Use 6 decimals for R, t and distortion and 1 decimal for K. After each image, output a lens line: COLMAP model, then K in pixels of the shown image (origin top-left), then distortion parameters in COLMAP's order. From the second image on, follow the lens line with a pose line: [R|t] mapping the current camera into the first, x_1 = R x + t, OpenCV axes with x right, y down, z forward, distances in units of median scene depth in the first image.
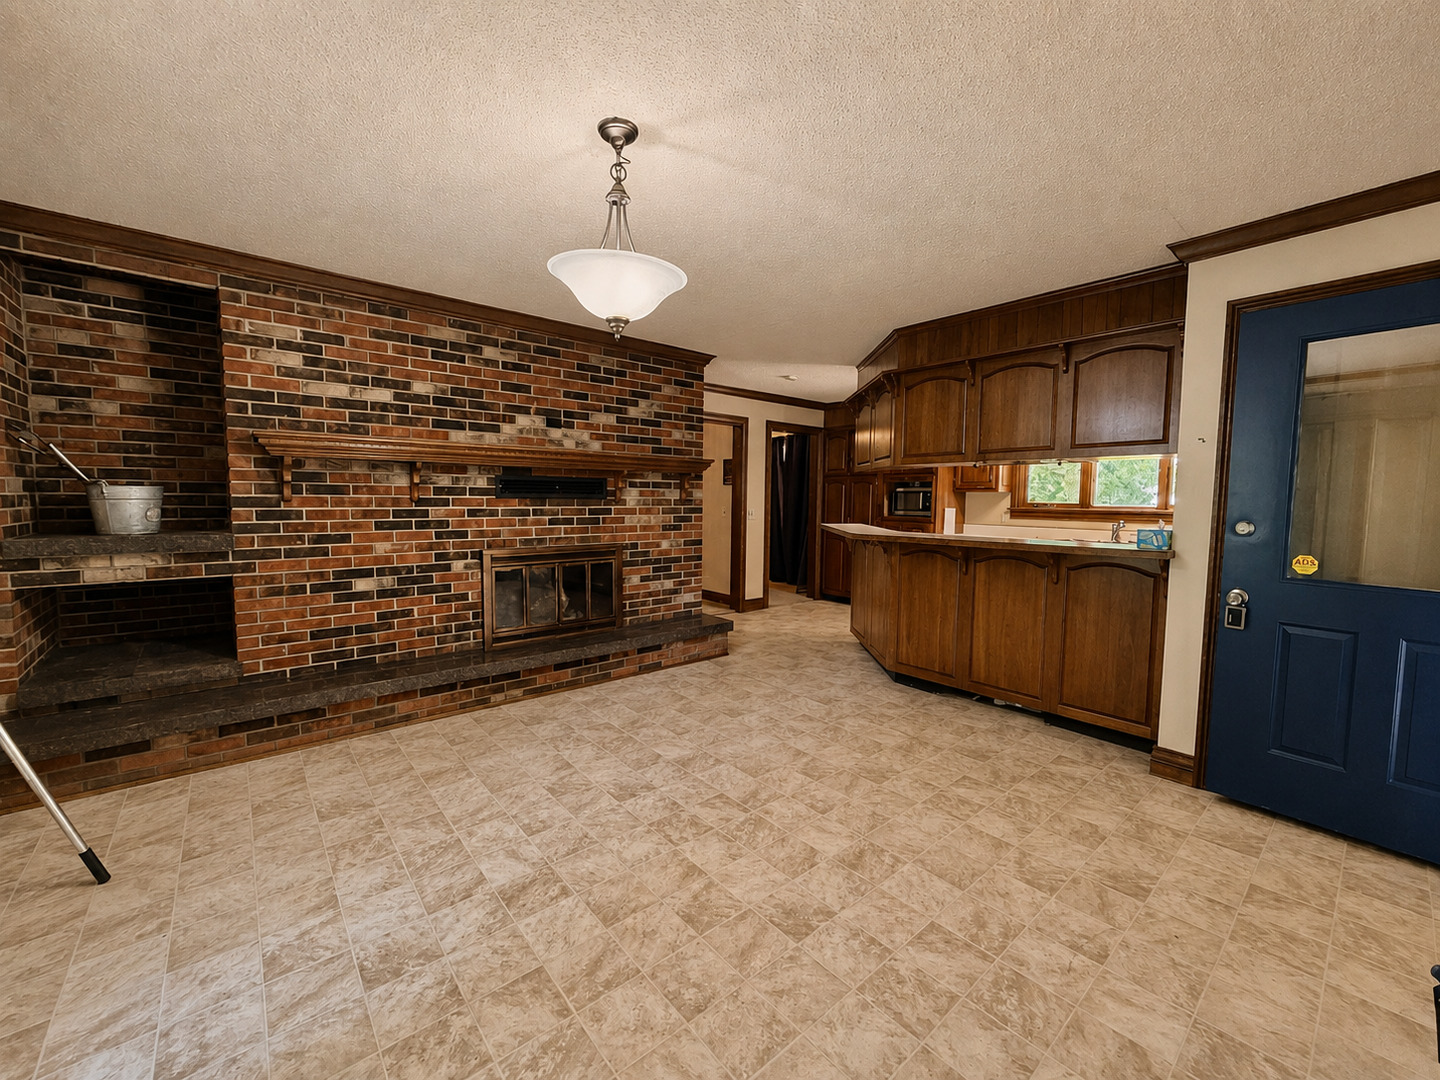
lens RADIAL K [[576.0, 0, 720.0], [0, 576.0, 540.0], [0, 0, 1]] dist [0.002170, 0.000109]
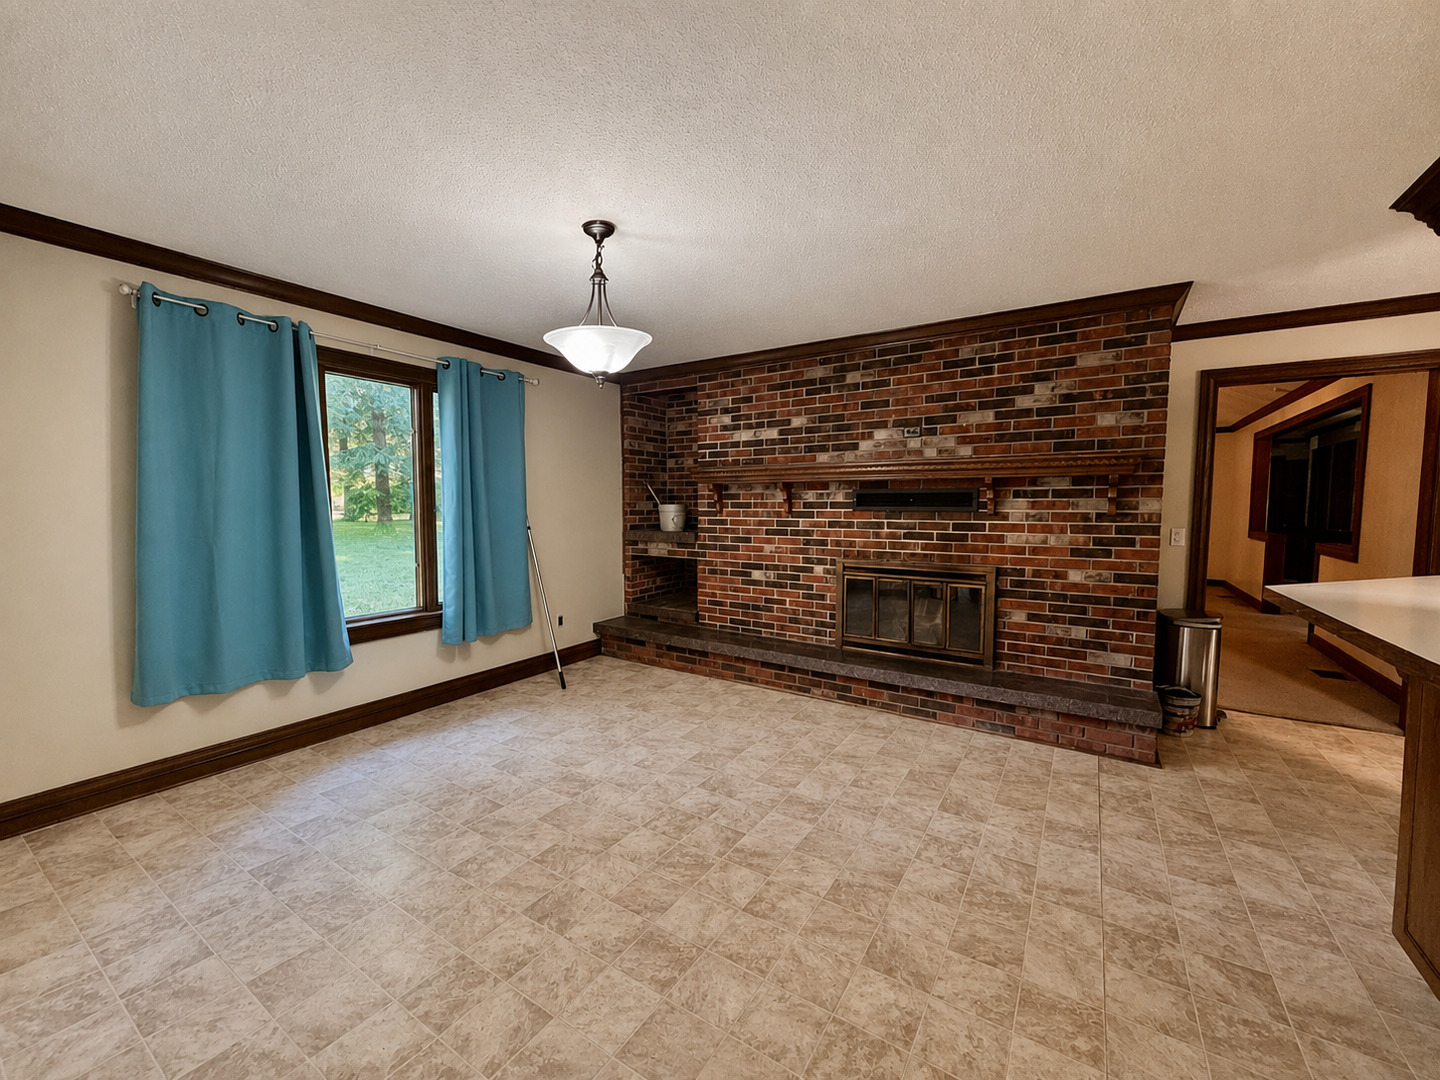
lens RADIAL K [[581.0, 0, 720.0], [0, 581.0, 540.0], [0, 0, 1]] dist [-0.000813, -0.000074]
pose [[0.285998, 0.048214, -0.957017, 0.595438], [-0.069352, 0.997156, 0.029511, -0.035097], [0.955717, 0.057931, 0.288528, 0.466528]]
